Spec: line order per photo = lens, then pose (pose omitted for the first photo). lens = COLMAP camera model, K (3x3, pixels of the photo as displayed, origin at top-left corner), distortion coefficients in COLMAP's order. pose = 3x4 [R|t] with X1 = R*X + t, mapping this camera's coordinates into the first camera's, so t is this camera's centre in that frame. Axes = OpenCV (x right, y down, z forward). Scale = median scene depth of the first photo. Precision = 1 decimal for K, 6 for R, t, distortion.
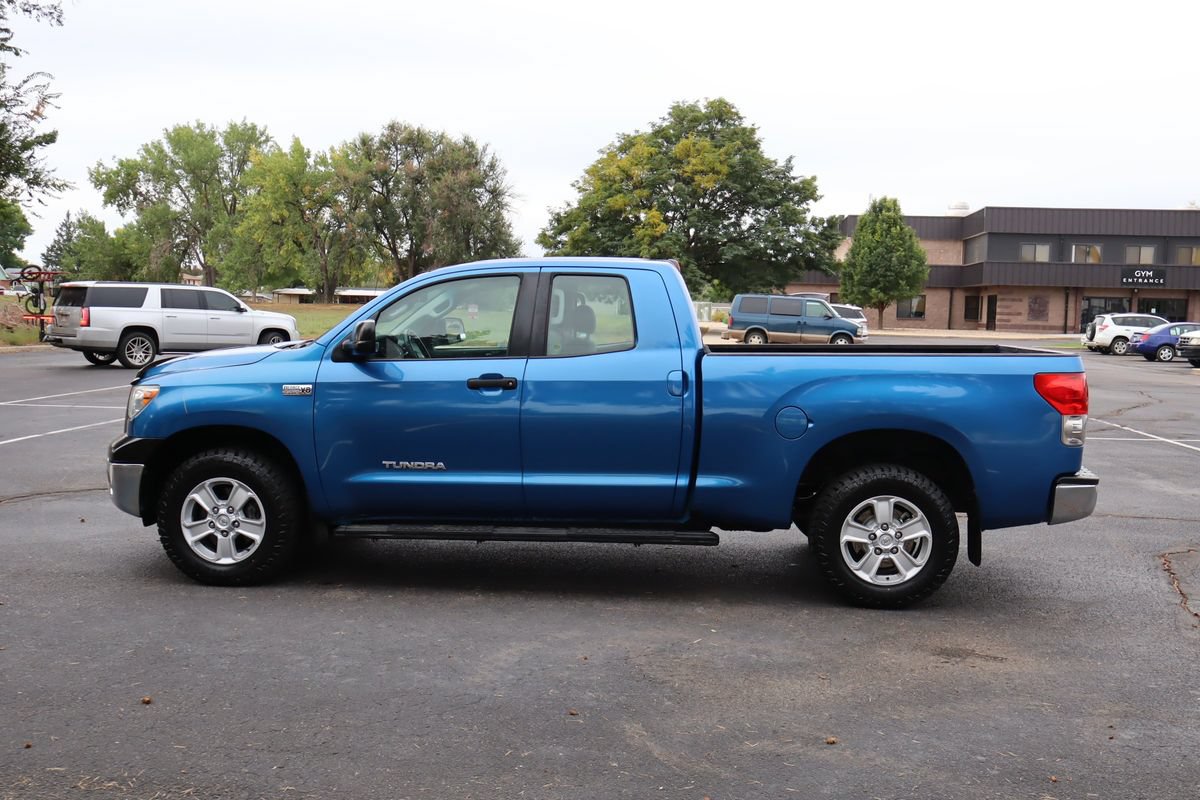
lens RADIAL K [[1218.8, 0, 600.0], [0, 1218.8, 400.0], [0, 0, 1]] dist [-0.005302, 0.016177]
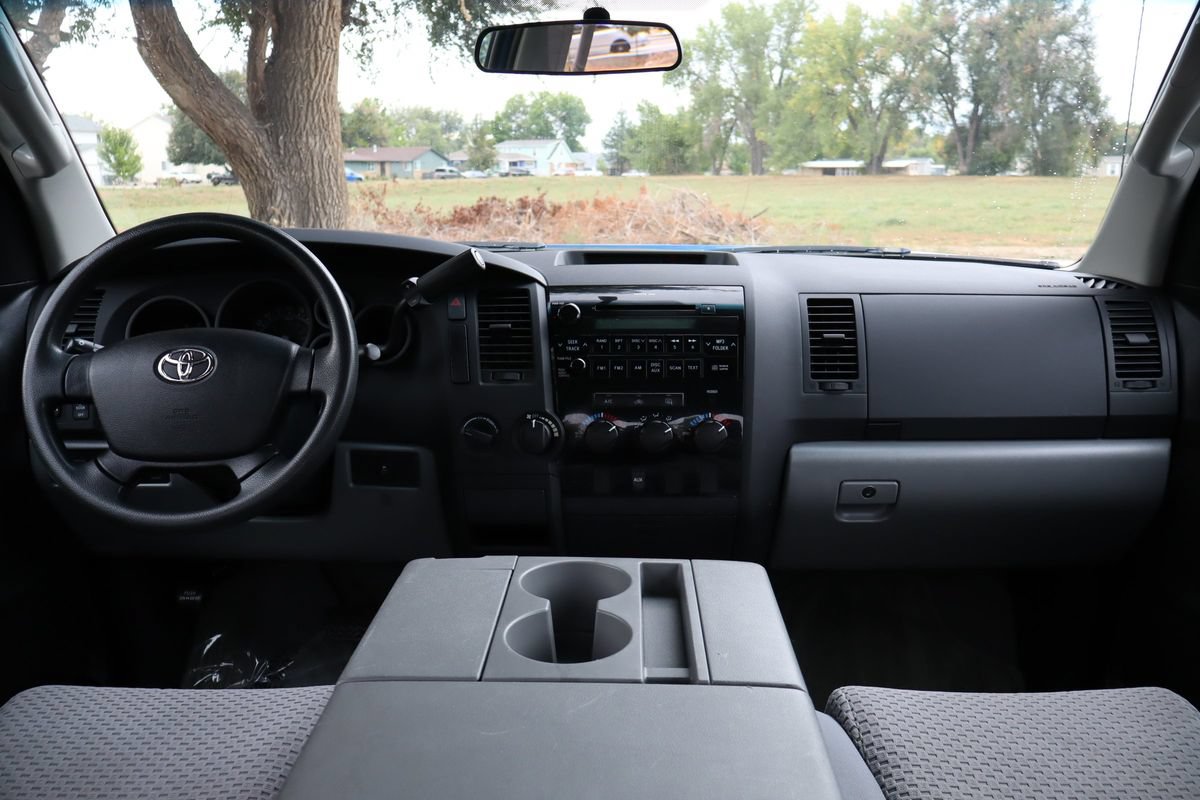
lens RADIAL K [[982.6, 0, 600.0], [0, 982.6, 400.0], [0, 0, 1]] dist [-0.005293, -0.009090]
pose [[0.915059, 0.061464, -0.398610, -0.242661], [-0.002824, 0.989272, 0.146060, -0.036097], [0.403311, -0.132527, 0.905415, 0.414595]]
